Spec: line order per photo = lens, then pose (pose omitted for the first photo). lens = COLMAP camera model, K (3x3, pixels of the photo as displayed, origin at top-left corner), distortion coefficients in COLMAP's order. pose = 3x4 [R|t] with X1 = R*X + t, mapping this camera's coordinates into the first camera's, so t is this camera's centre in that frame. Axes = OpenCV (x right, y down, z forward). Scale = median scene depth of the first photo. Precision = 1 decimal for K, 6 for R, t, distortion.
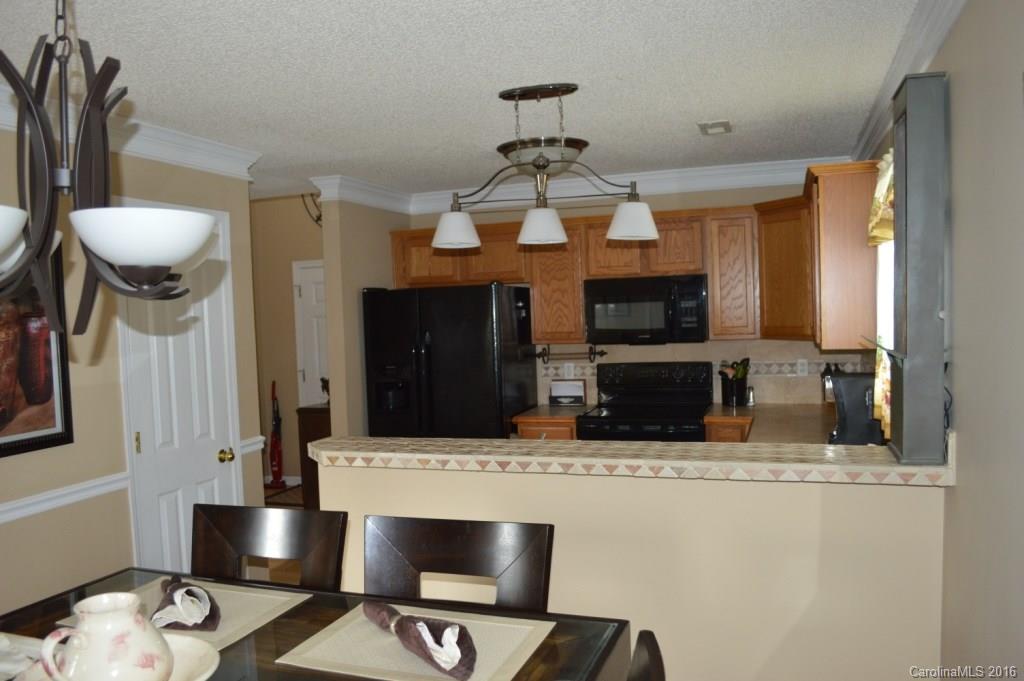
lens RADIAL K [[828.5, 0, 515.6], [0, 828.5, 369.5], [0, 0, 1]] dist [-0.081886, 0.010620]
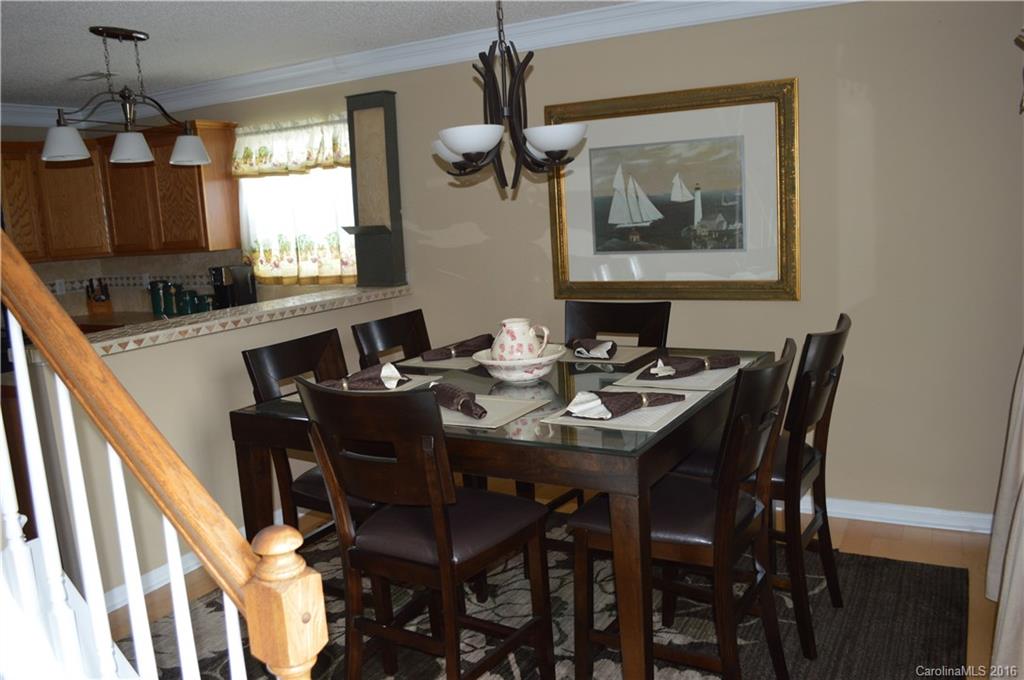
lens RADIAL K [[828.5, 0, 511.8], [0, 828.5, 342.8], [0, 0, 1]] dist [-0.081886, 0.010620]
pose [[0.206006, -0.139228, 0.968595, -1.021173], [0.127862, 0.985170, 0.114416, 0.042918], [-0.970161, 0.100276, 0.220753, 0.226407]]
